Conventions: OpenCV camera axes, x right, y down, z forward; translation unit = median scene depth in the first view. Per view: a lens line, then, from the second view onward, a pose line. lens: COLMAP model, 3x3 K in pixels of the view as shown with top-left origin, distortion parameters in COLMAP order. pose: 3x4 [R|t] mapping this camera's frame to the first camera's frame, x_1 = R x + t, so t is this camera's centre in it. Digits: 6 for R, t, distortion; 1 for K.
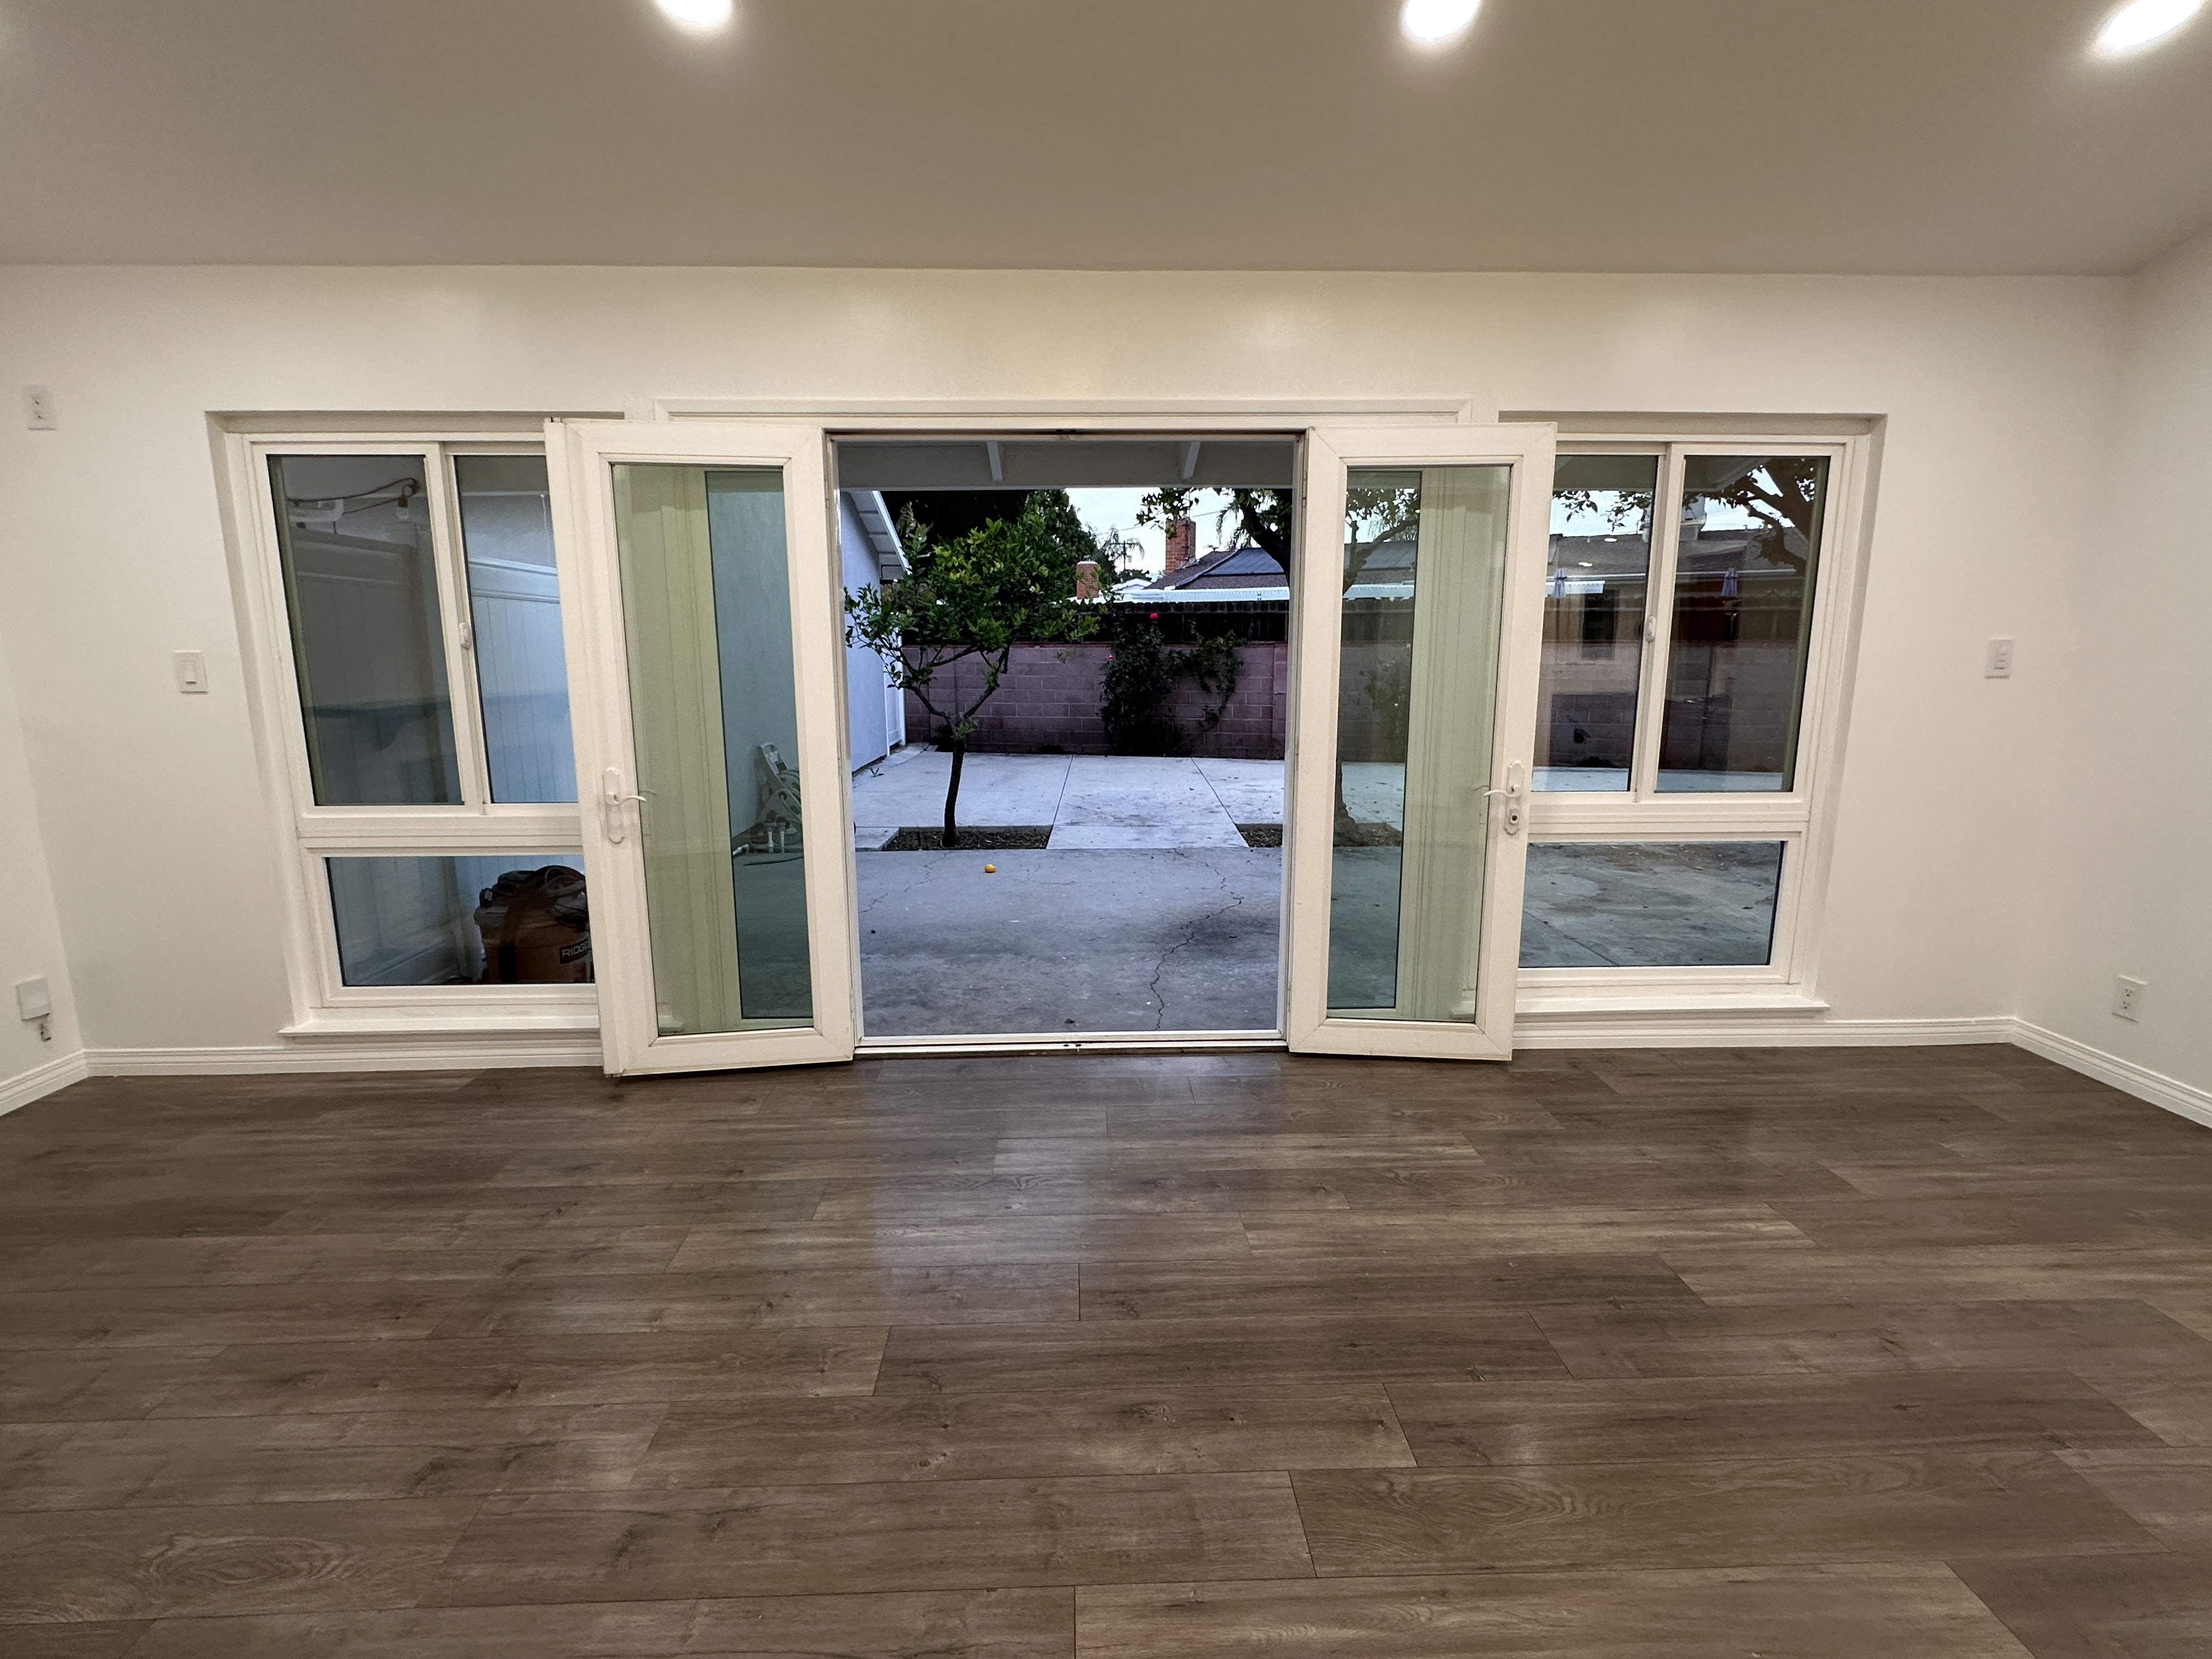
lens RADIAL K [[1016.0, 0, 1106.0], [0, 1016.0, 829.5], [0, 0, 1]] dist [0.000192, 0.000600]
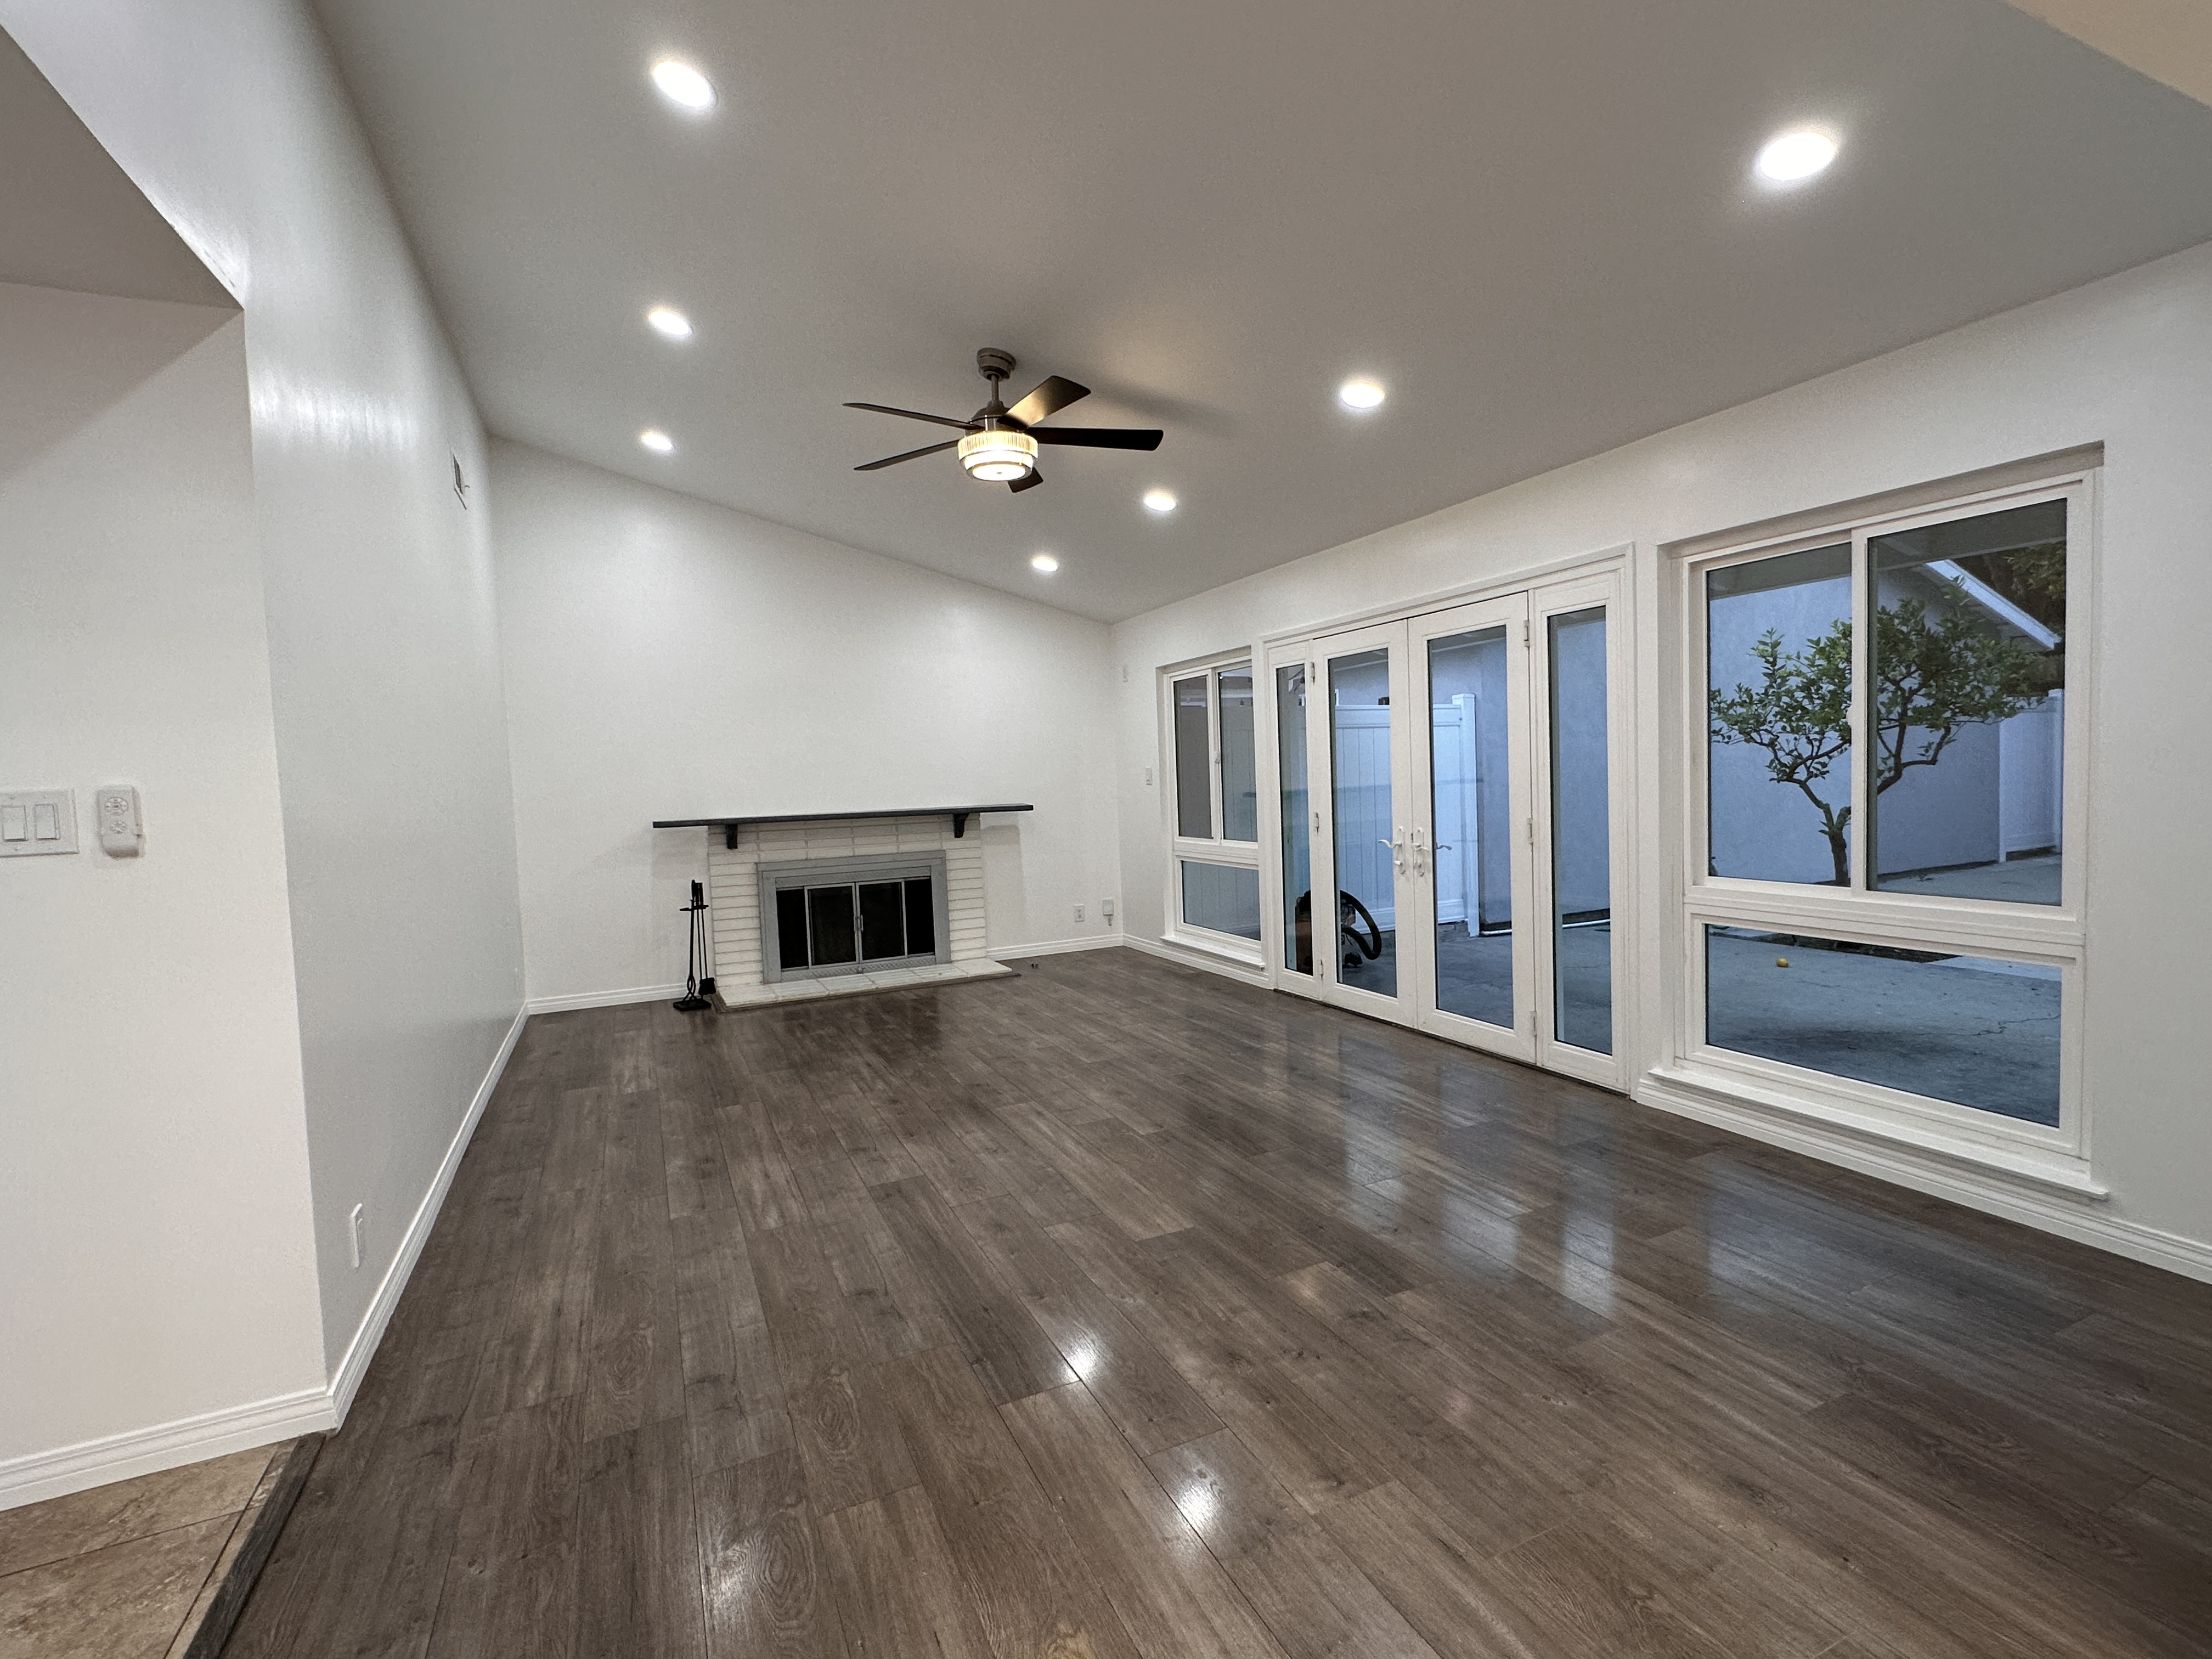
lens RADIAL K [[1016.0, 0, 1106.0], [0, 1016.0, 829.5], [0, 0, 1]] dist [0.000192, 0.000600]
pose [[0.392677, 0.039804, -0.918815, 1.202639], [-0.122341, 0.992445, -0.009292, 0.002615], [0.911503, 0.116057, 0.394580, -0.005001]]
